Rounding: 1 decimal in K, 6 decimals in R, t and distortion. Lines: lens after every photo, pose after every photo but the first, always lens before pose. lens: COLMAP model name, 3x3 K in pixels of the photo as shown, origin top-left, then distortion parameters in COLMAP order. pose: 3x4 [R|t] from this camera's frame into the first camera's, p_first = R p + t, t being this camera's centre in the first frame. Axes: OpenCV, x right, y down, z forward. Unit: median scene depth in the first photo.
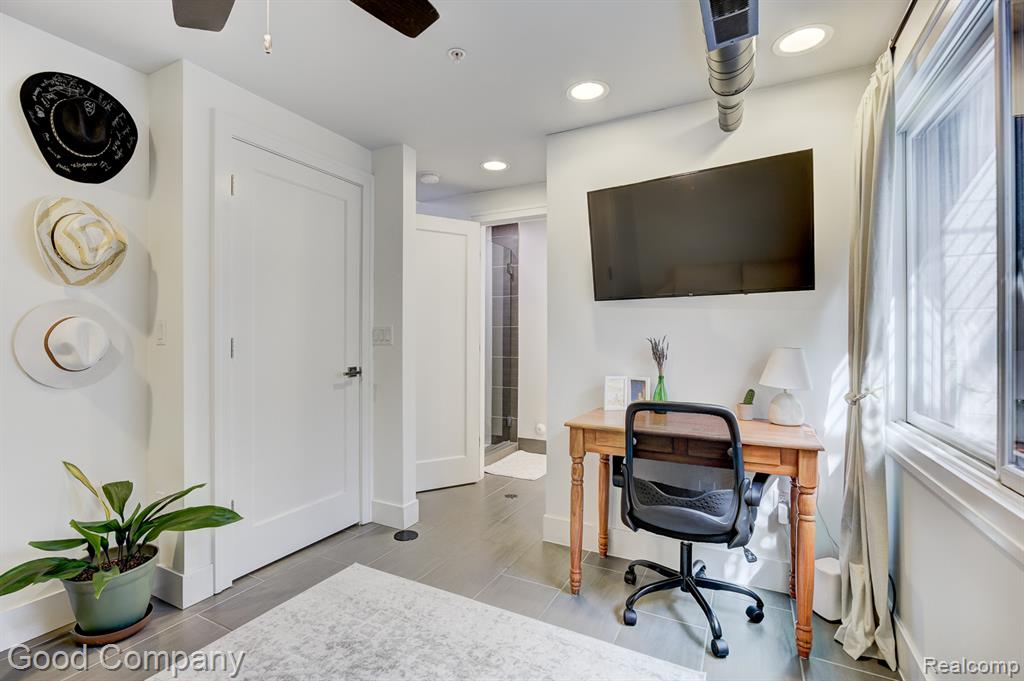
lens RADIAL K [[460.4, 0, 498.3], [0, 460.4, 336.7], [0, 0, 1]] dist [-0.040513, 0.004564]
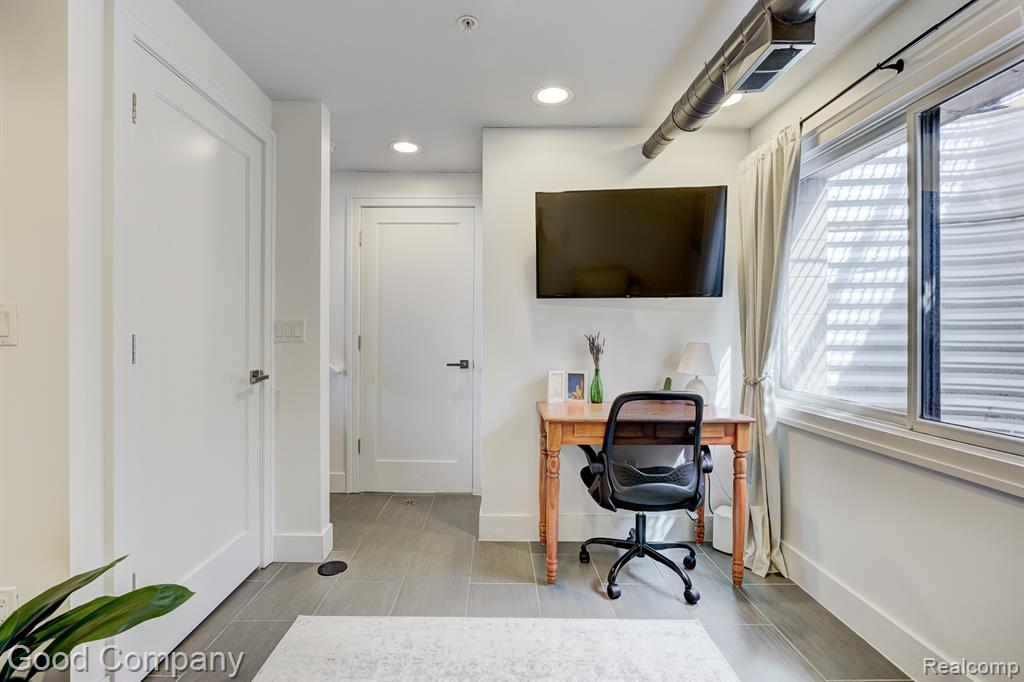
lens RADIAL K [[460.4, 0, 492.4], [0, 460.4, 332.2], [0, 0, 1]] dist [-0.040513, 0.004564]
pose [[0.880707, 0.003468, 0.473648, -0.455118], [-0.004557, 0.999989, 0.001152, -0.003703], [-0.473639, -0.003173, 0.880714, 0.165514]]
